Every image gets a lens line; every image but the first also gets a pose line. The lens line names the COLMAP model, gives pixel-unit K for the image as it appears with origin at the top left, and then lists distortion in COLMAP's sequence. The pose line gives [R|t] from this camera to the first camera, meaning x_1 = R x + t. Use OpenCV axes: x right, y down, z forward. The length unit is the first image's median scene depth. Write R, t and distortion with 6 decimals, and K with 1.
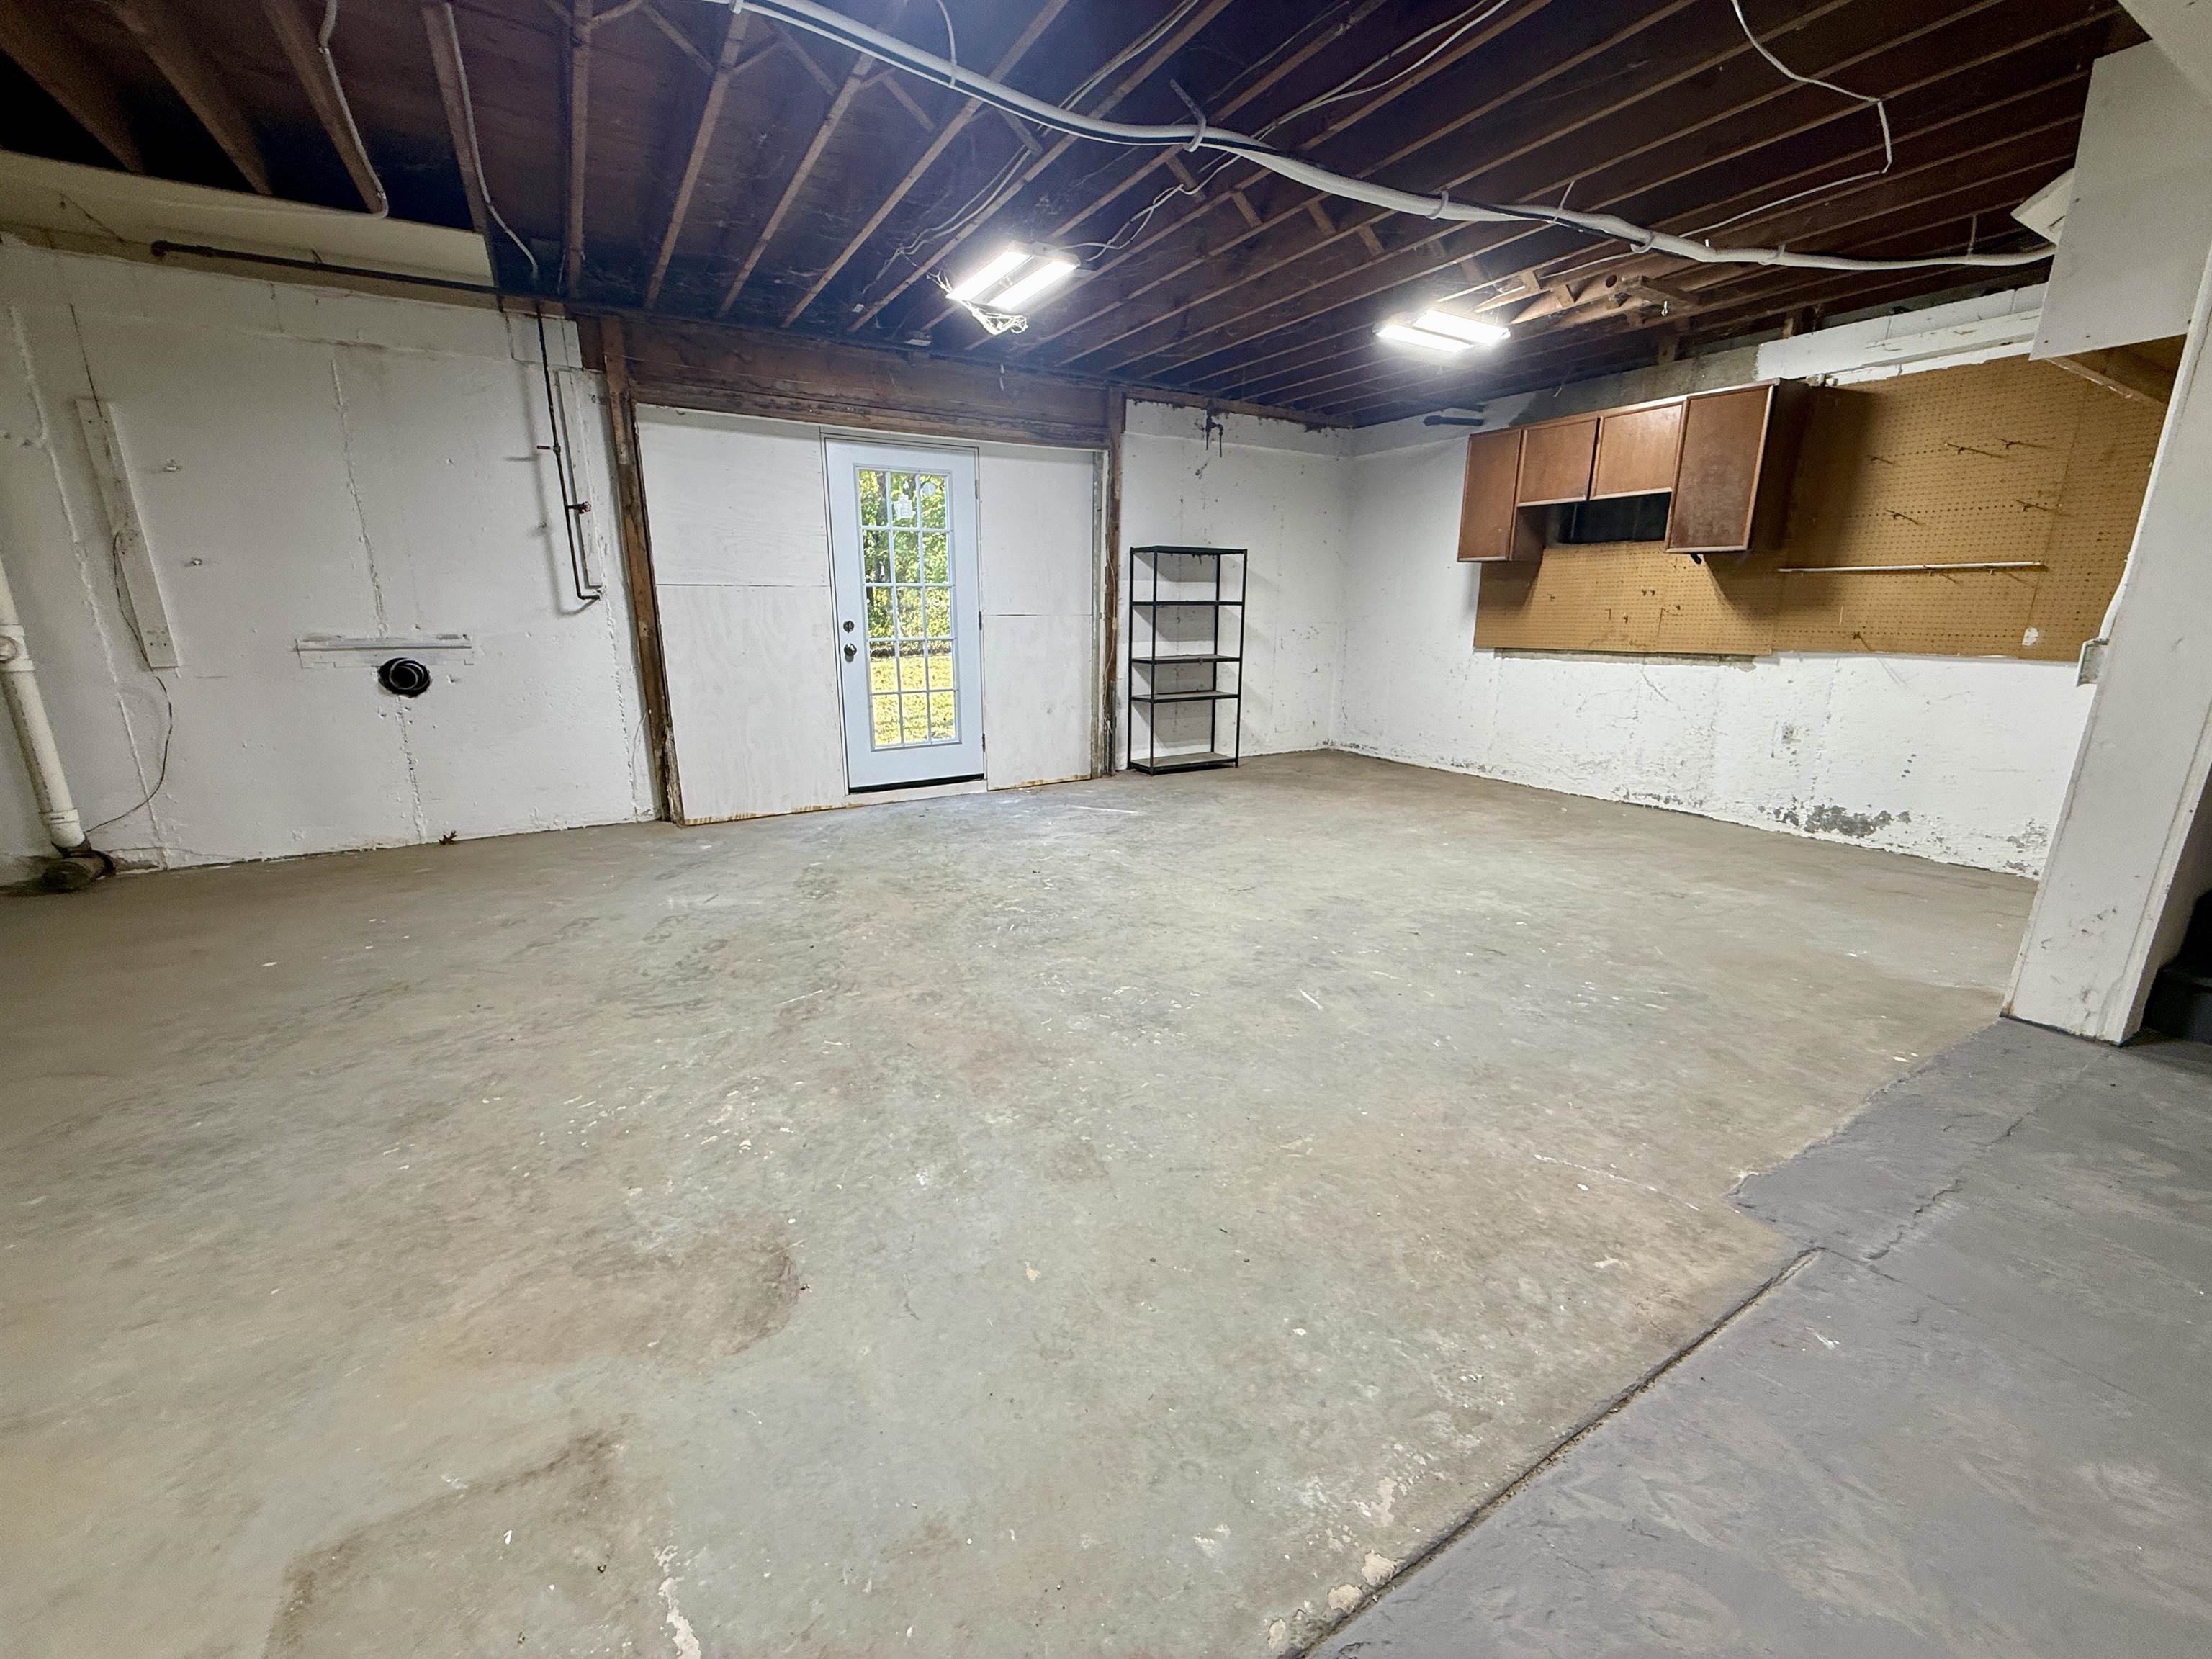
lens RADIAL K [[879.8, 0, 1099.3], [0, 879.8, 819.4], [0, 0, 1]] dist [-0.002635, 0.000792]
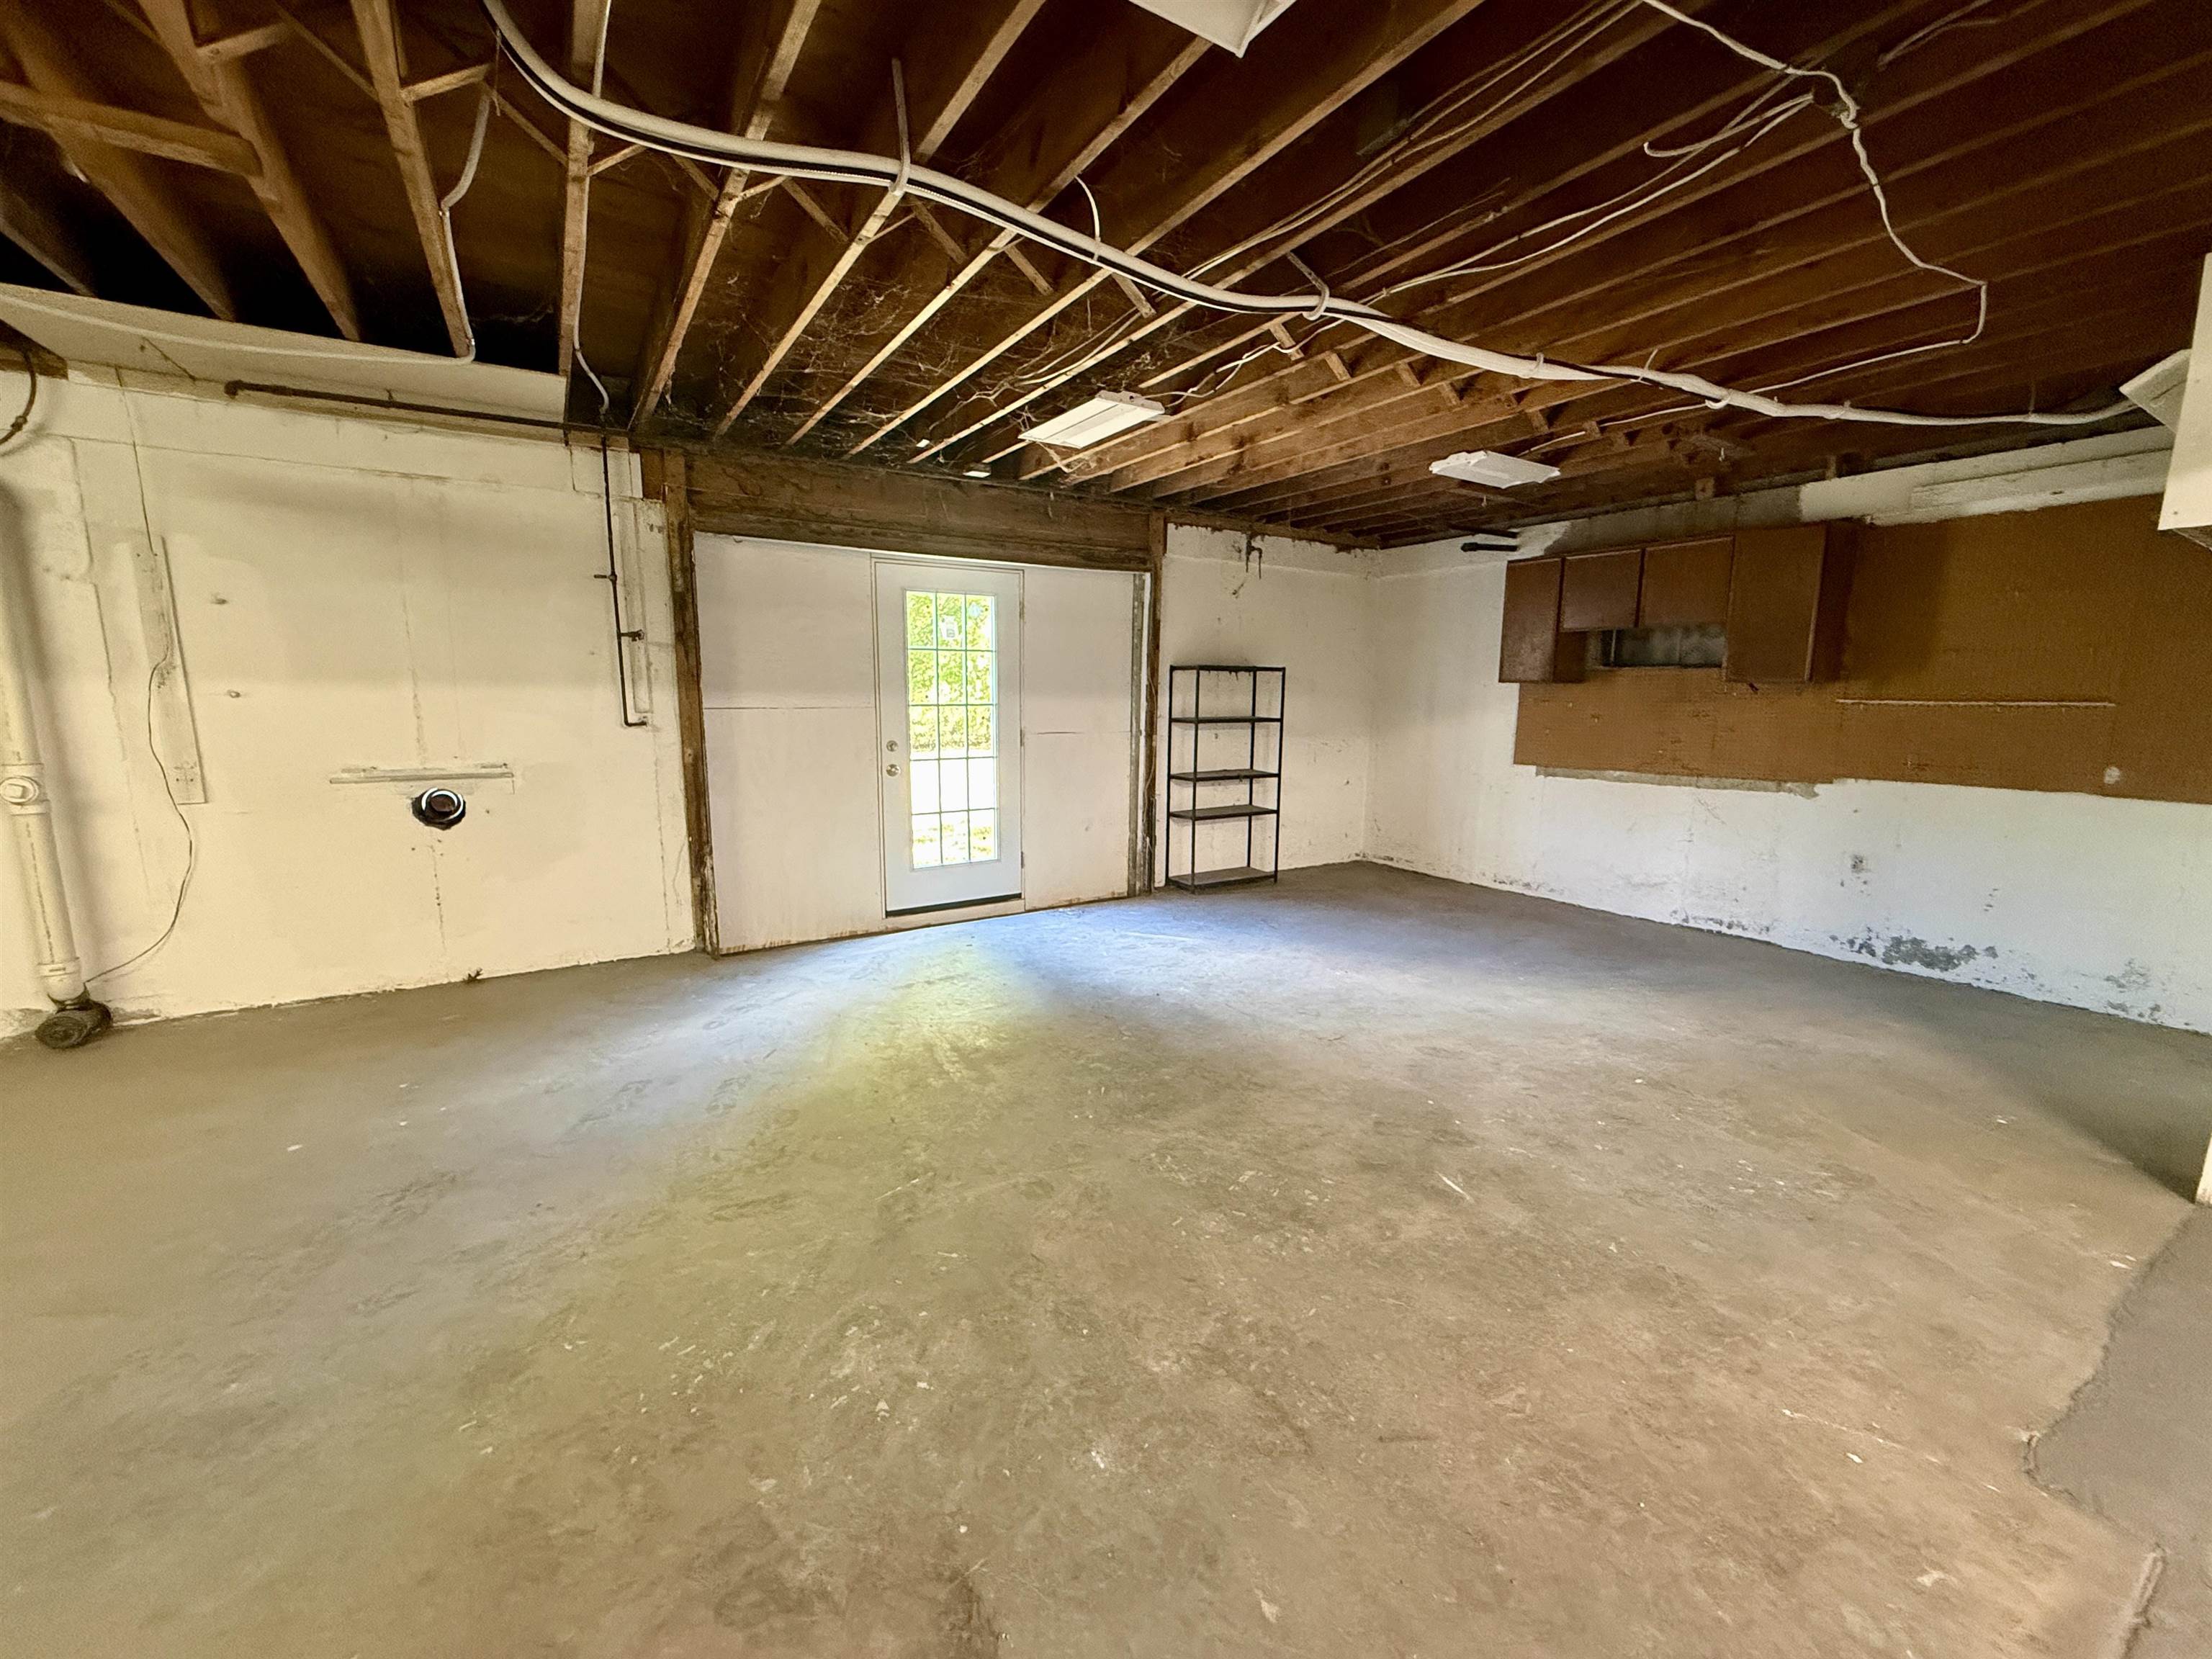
lens RADIAL K [[879.8, 0, 1100.0], [0, 879.8, 819.0], [0, 0, 1]] dist [-0.002635, 0.000792]
pose [[0.999750, 0.000622, 0.022348, -0.117507], [0.001529, 0.995368, -0.096127, -0.070413], [-0.022304, 0.096137, 0.995118, 0.044374]]
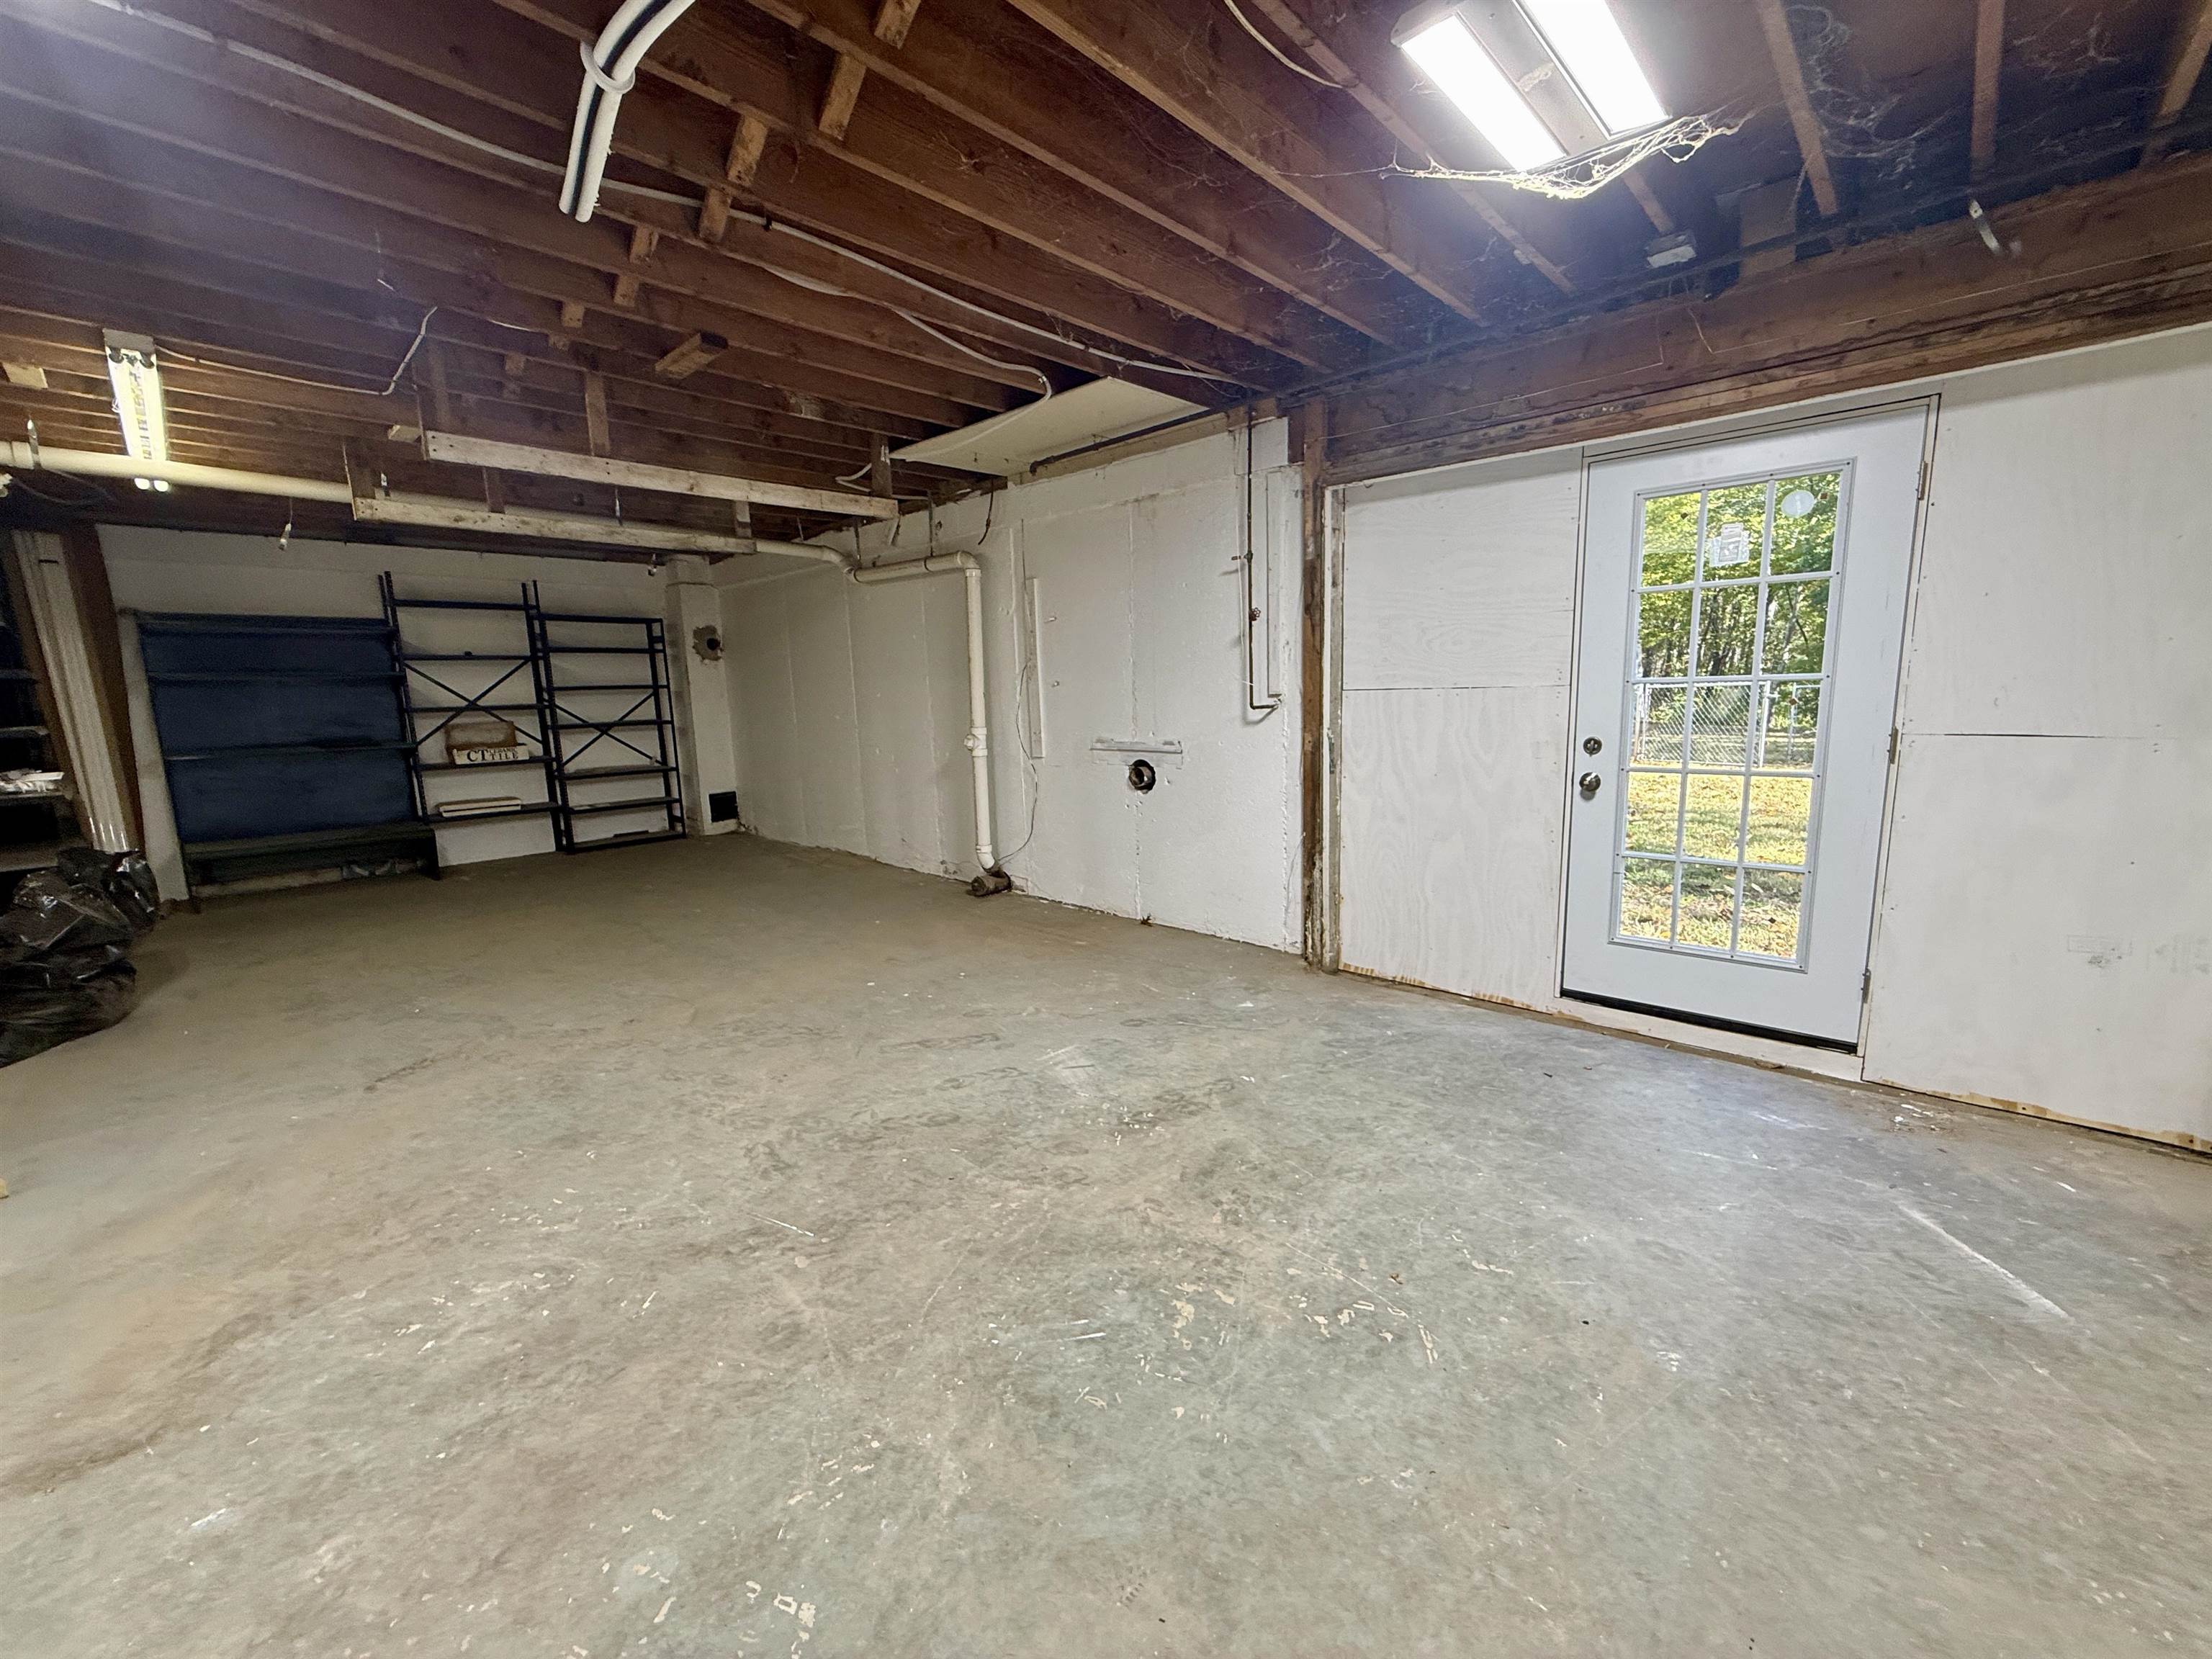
lens RADIAL K [[879.8, 0, 1099.8], [0, 879.8, 824.6], [0, 0, 1]] dist [-0.002635, 0.000792]
pose [[0.279733, 0.138407, -0.950049, 0.360654], [-0.203462, 0.975624, 0.082225, -0.223408], [0.938271, 0.170298, 0.301075, 0.747650]]
